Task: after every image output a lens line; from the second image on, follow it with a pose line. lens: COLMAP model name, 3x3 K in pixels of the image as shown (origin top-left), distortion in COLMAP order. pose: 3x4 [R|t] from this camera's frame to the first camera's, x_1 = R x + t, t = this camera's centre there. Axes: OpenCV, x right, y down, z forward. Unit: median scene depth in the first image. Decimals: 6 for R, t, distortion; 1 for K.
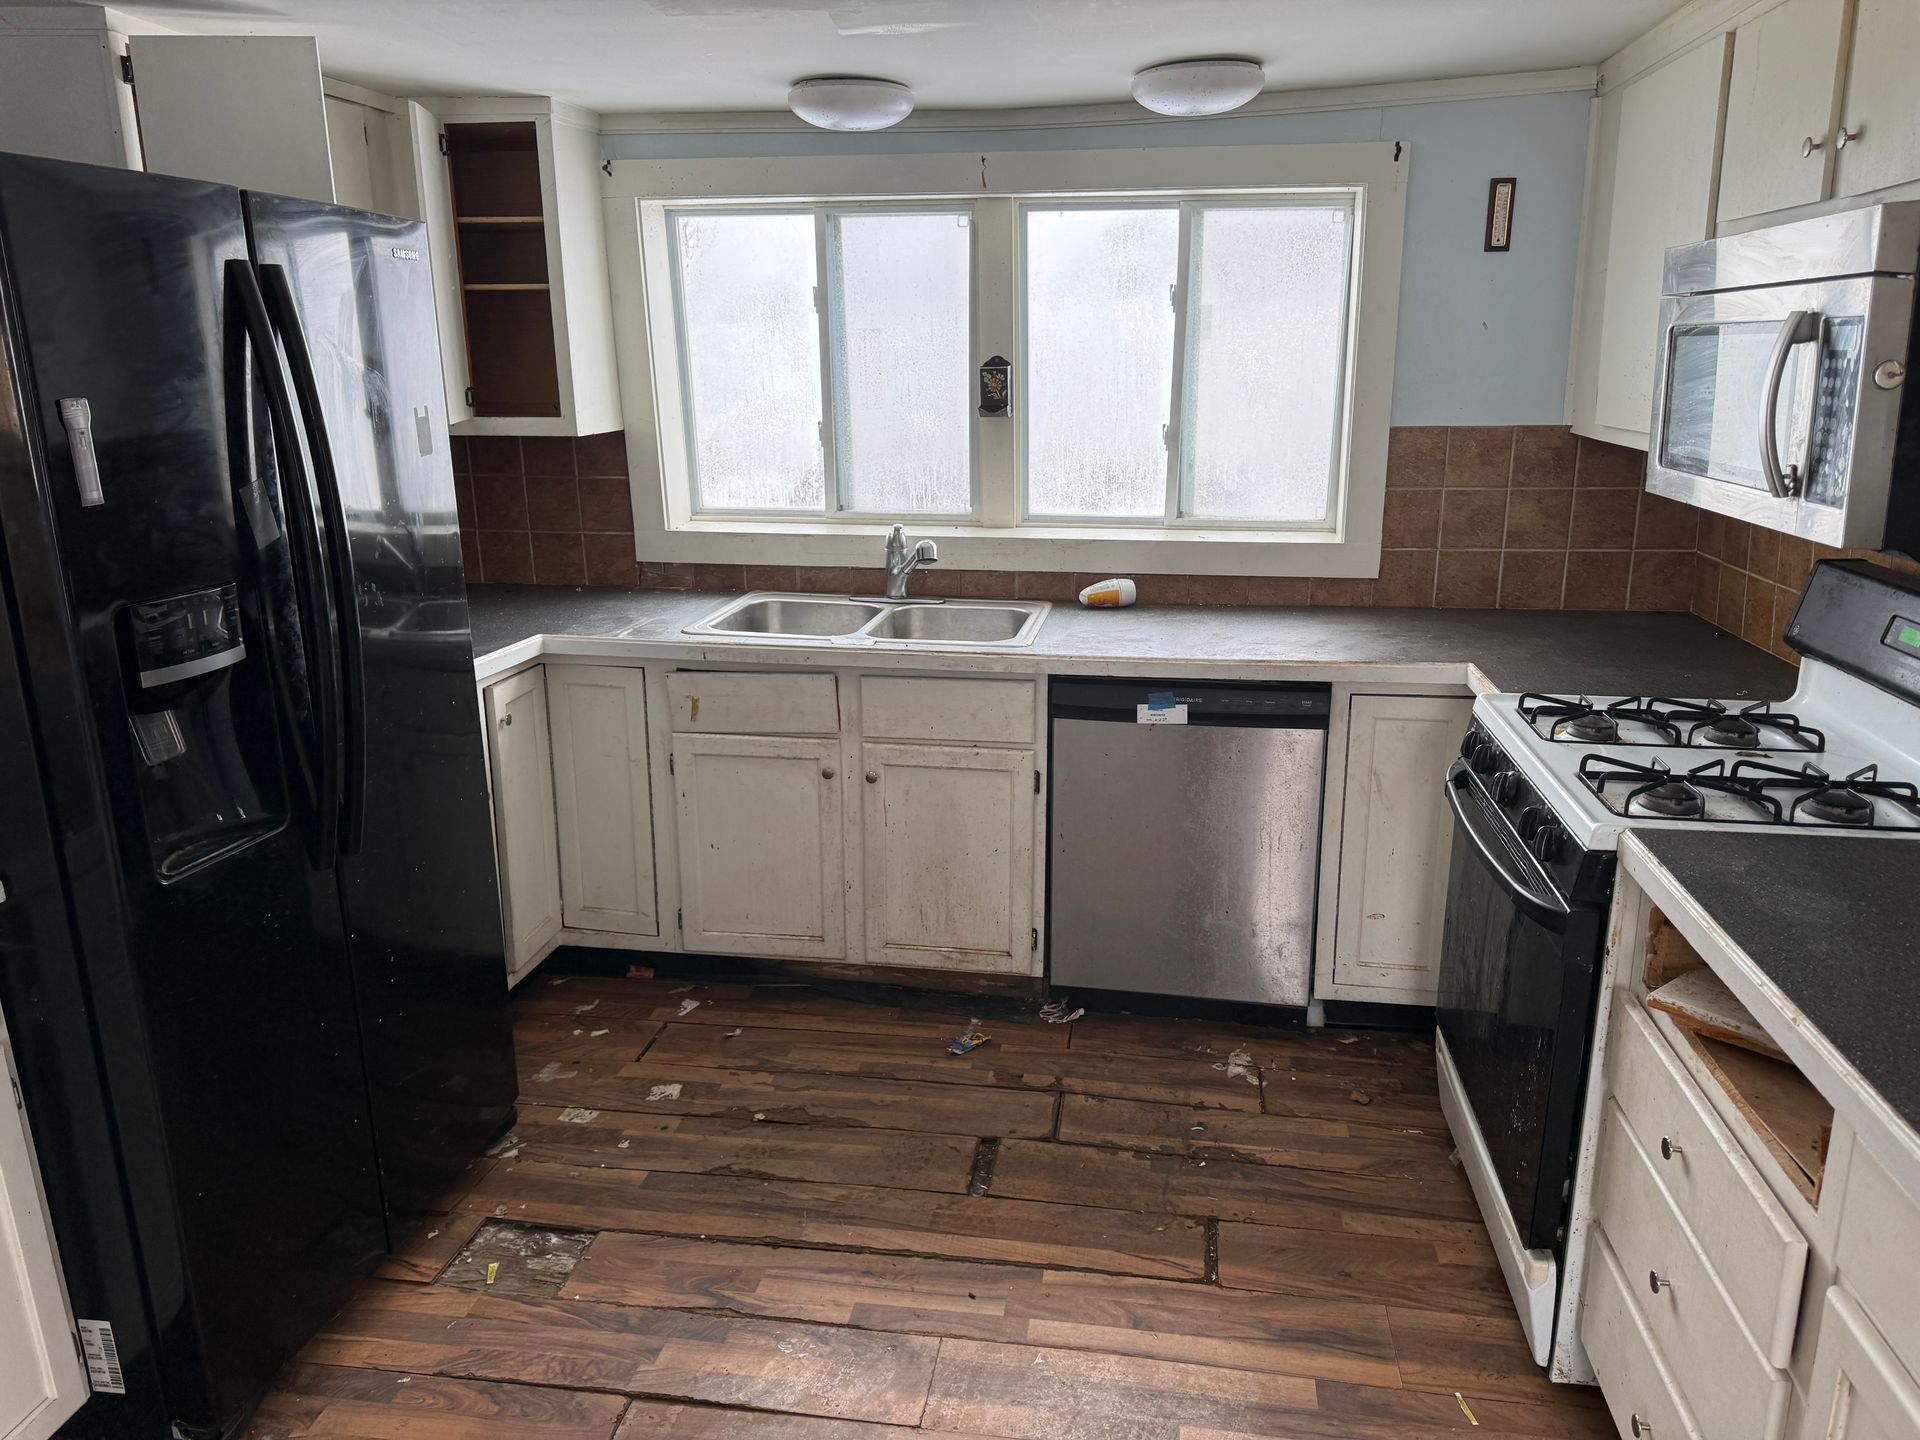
lens RADIAL K [[1341.2, 0, 958.8], [0, 1341.2, 712.6], [0, 0, 1]] dist [0.040808, -0.041504]
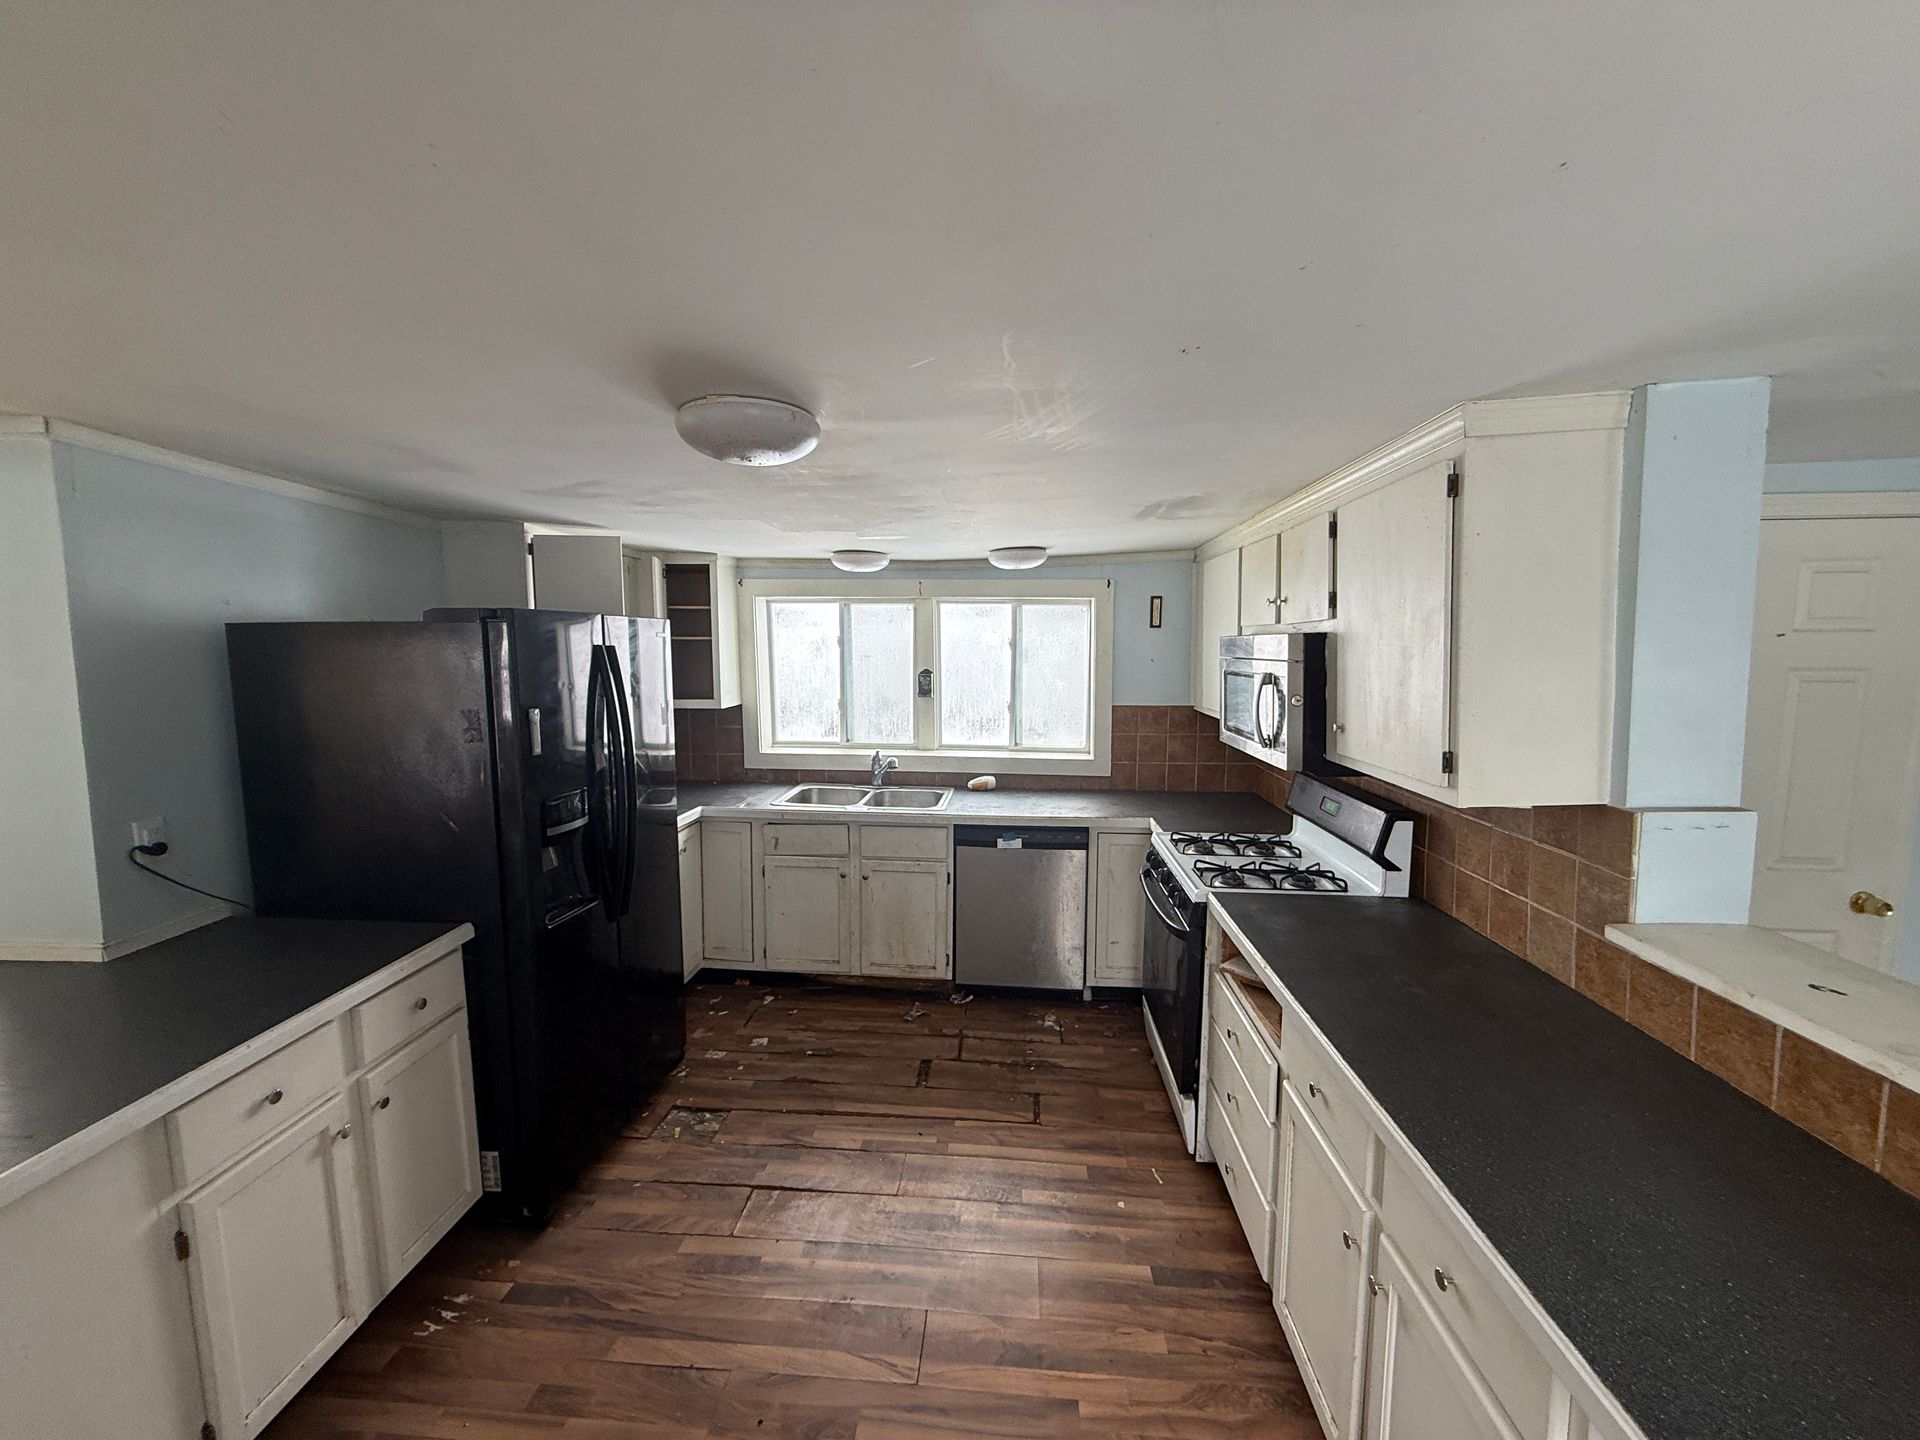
lens RADIAL K [[763.2, 0, 956.6], [0, 763.2, 727.6], [0, 0, 1]] dist [0.002237, 0.000346]
pose [[0.996795, 0.002180, 0.079971, -0.024117], [0.009922, 0.988544, -0.150608, 0.000944], [-0.079383, 0.150918, 0.985354, -0.187990]]
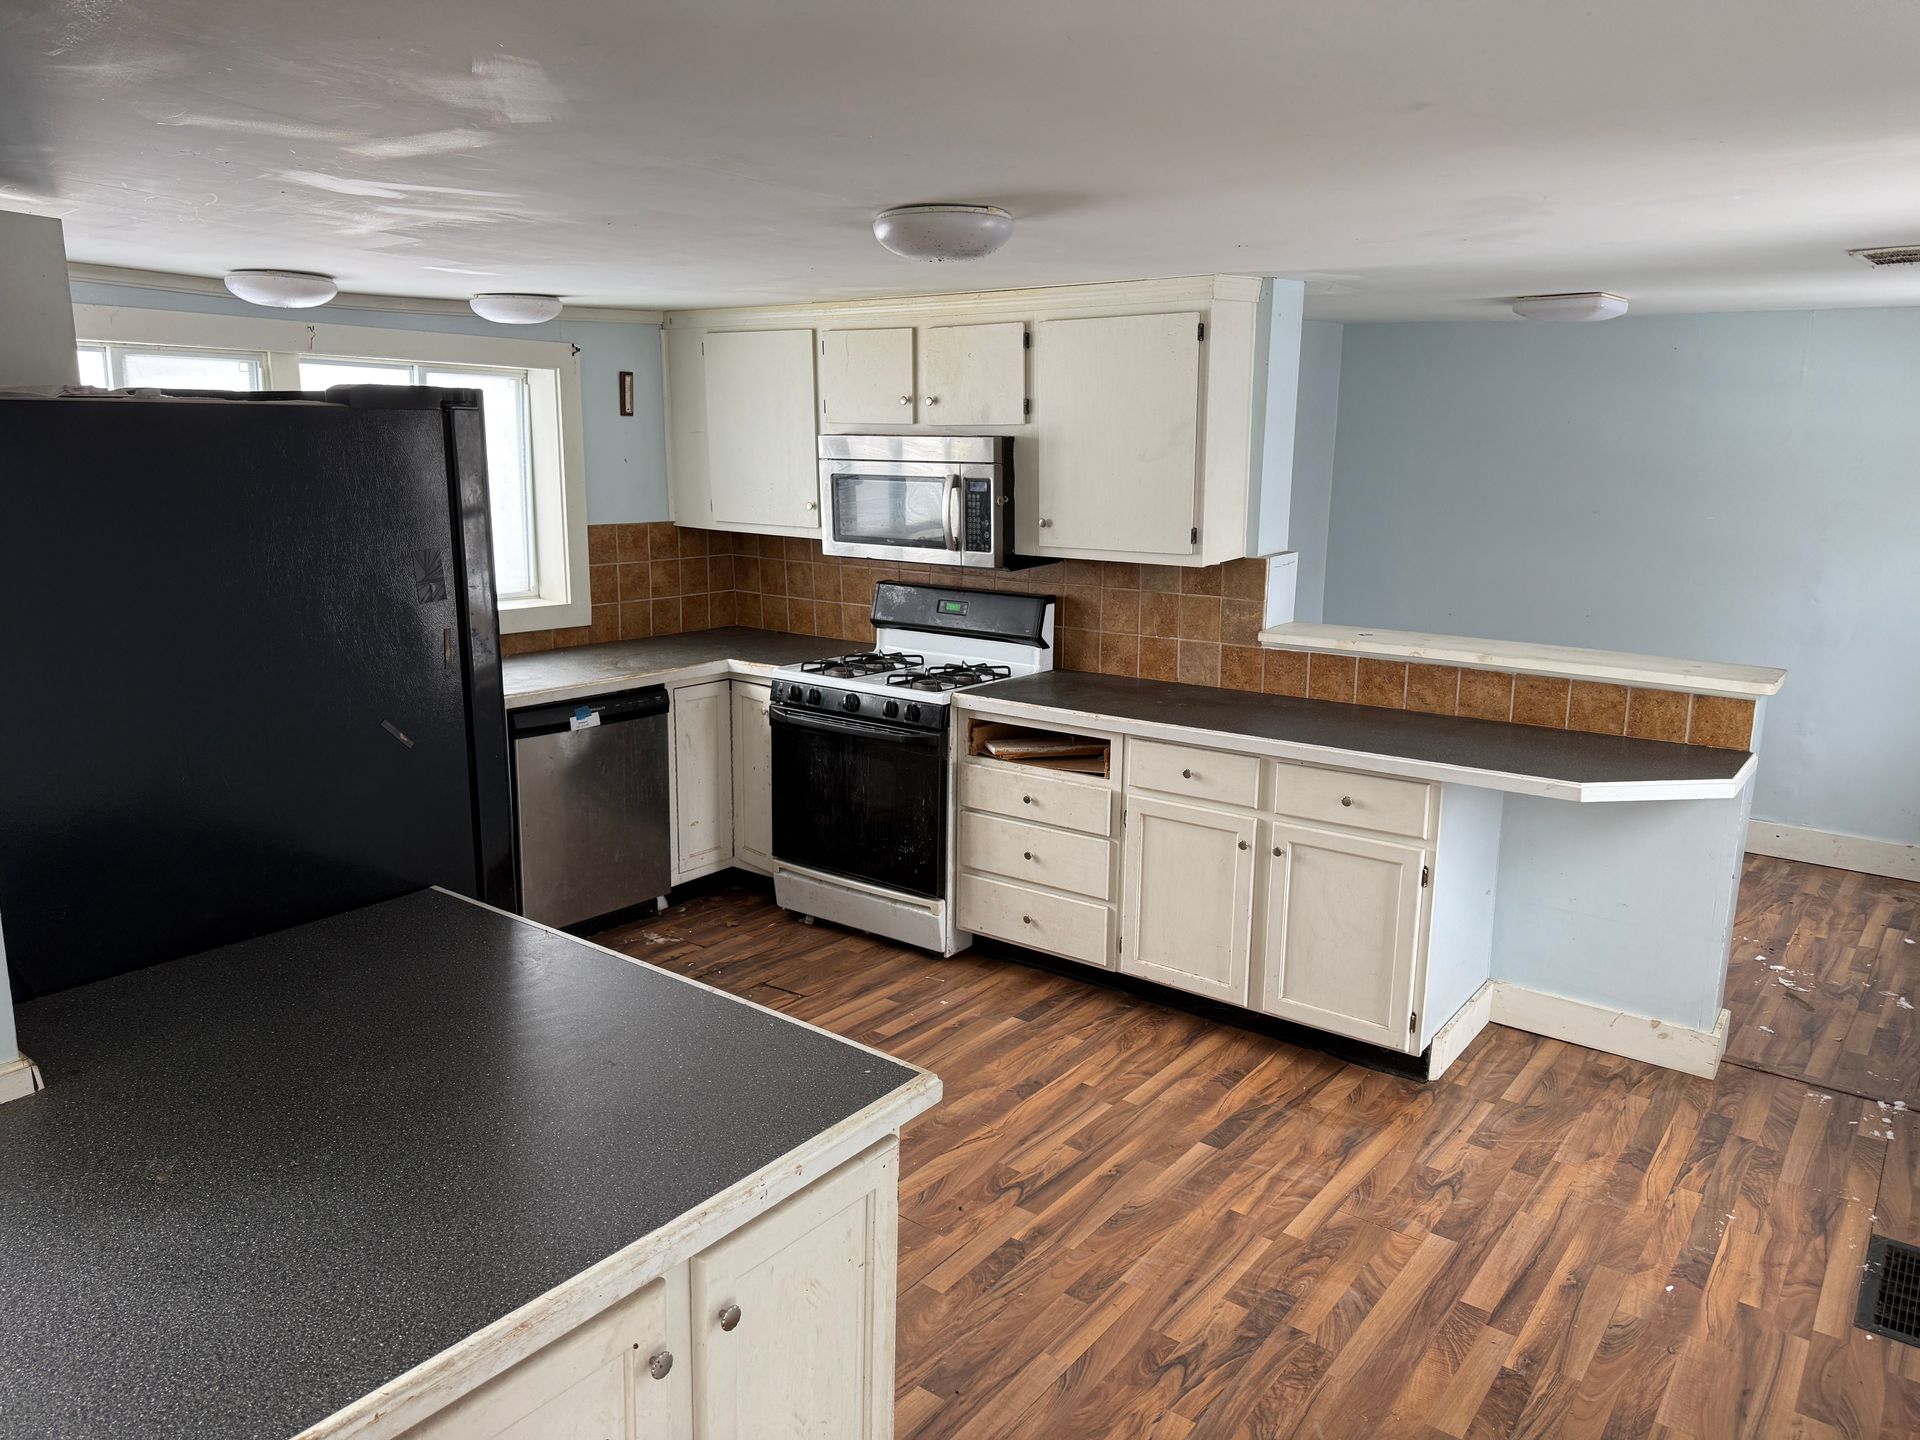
lens RADIAL K [[1341.2, 0, 955.6], [0, 1341.2, 764.3], [0, 0, 1]] dist [0.040808, -0.041504]
pose [[0.460709, -0.192123, 0.866508, -1.036438], [0.210569, 0.972077, 0.103574, -0.022354], [-0.862211, 0.134742, 0.488299, -0.084626]]
